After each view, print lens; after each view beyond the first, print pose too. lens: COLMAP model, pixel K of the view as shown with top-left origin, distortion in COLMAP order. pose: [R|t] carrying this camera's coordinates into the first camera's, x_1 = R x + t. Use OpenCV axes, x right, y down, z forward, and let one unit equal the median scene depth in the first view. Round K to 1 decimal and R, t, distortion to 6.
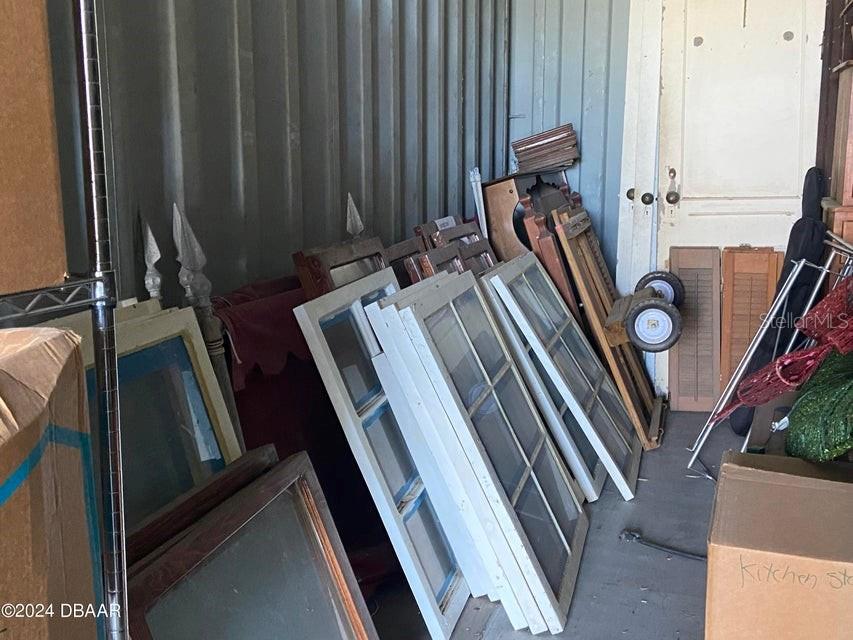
lens RADIAL K [[974.0, 0, 430.3], [0, 974.0, 321.5], [0, 0, 1]] dist [0.080968, 0.000000]
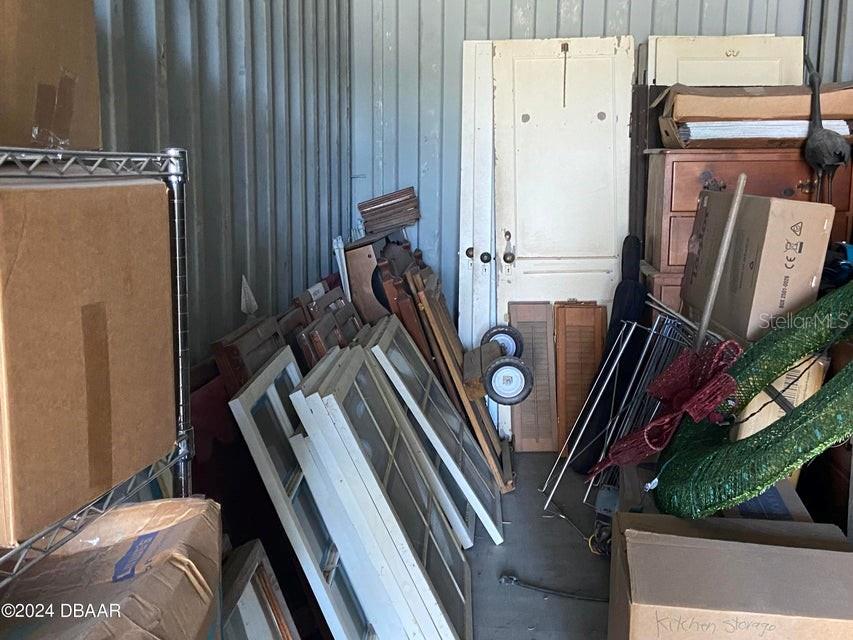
lens RADIAL K [[974.0, 0, 418.2], [0, 974.0, 313.8], [0, 0, 1]] dist [0.080968, 0.000000]
pose [[0.979288, -0.023242, 0.201136, -0.087880], [0.028521, 0.999320, -0.023388, -0.046478], [-0.200455, 0.028641, 0.979284, -0.063716]]
